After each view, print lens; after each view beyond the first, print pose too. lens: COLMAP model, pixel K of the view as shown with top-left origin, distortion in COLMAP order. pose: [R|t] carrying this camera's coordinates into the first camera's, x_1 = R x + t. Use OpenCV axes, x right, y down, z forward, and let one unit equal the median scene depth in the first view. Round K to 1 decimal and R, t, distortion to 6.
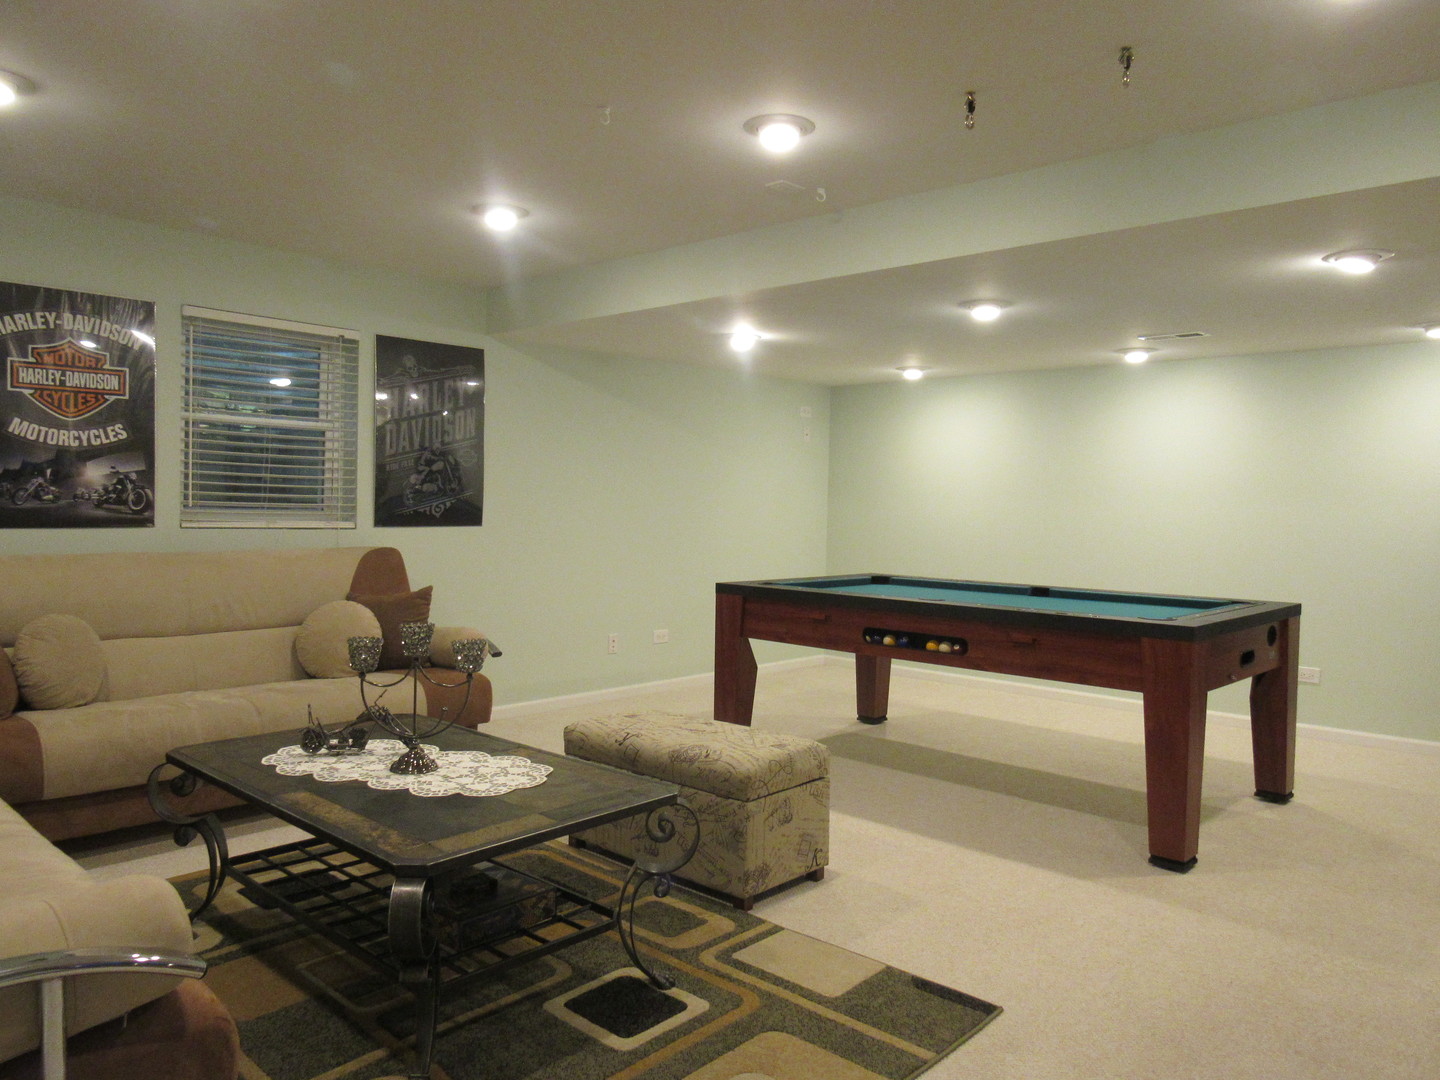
lens RADIAL K [[1031.7, 0, 720.0], [0, 1031.7, 540.0], [0, 0, 1]] dist [-0.029008, 0.005511]
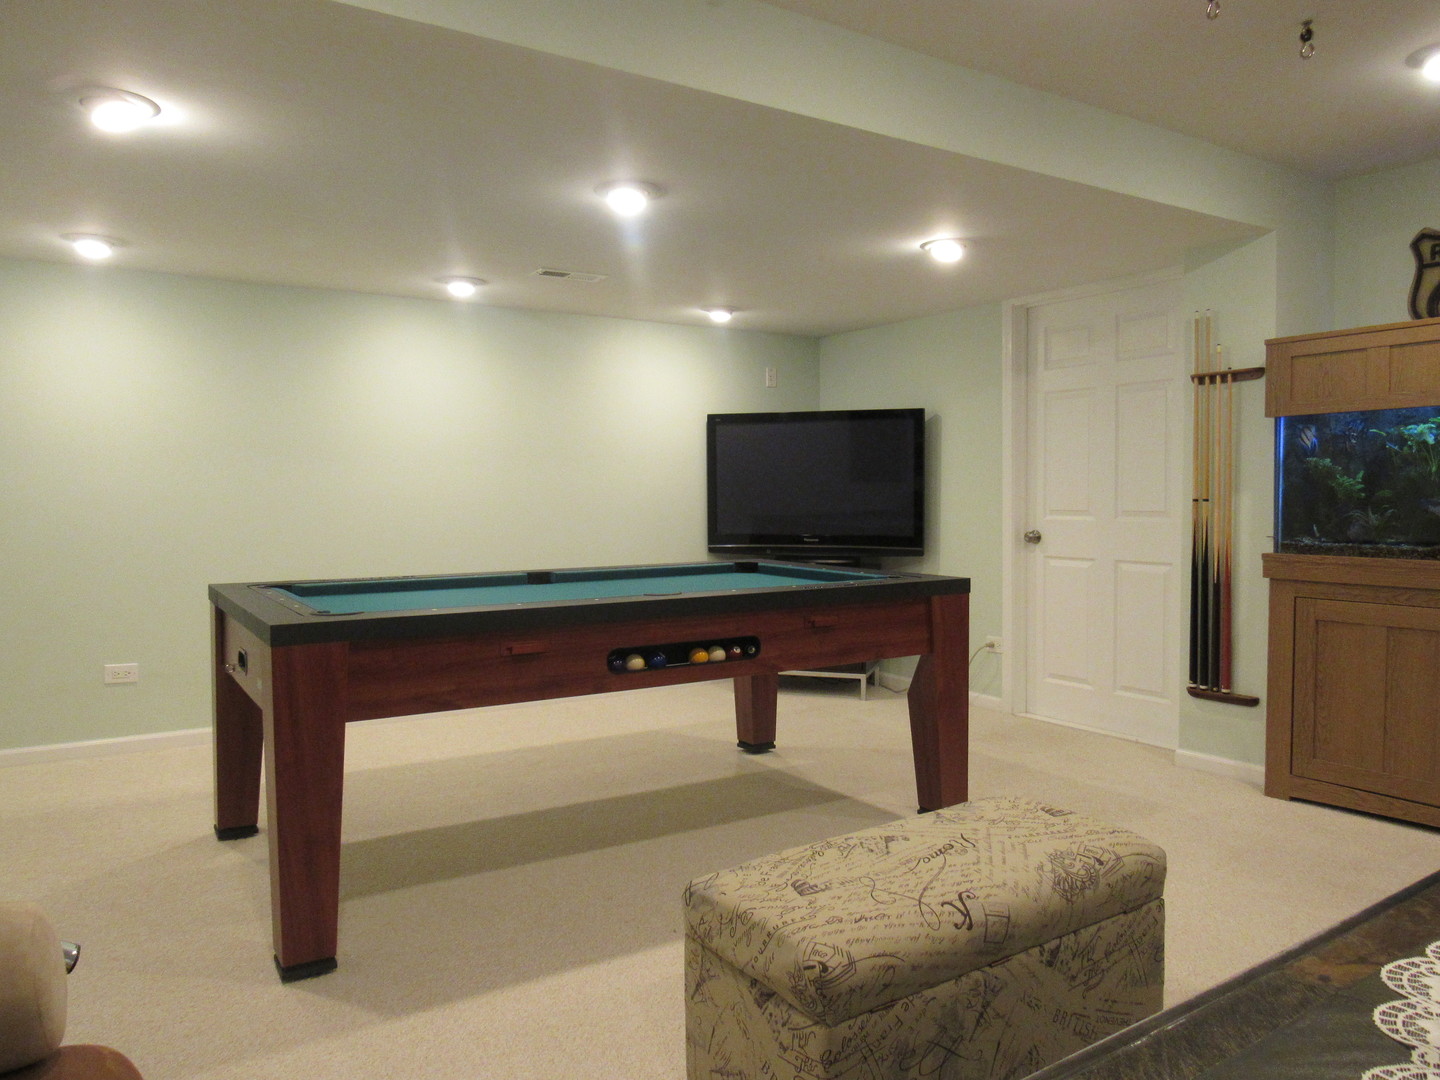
lens RADIAL K [[1036.0, 0, 716.3], [0, 1036.0, 542.4], [0, 0, 1]] dist [-0.028015, 0.008935]
pose [[0.223935, -0.061760, 0.972645, -0.486157], [0.043837, 0.997618, 0.053253, -0.014063], [-0.973618, 0.030713, 0.226109, 0.821255]]
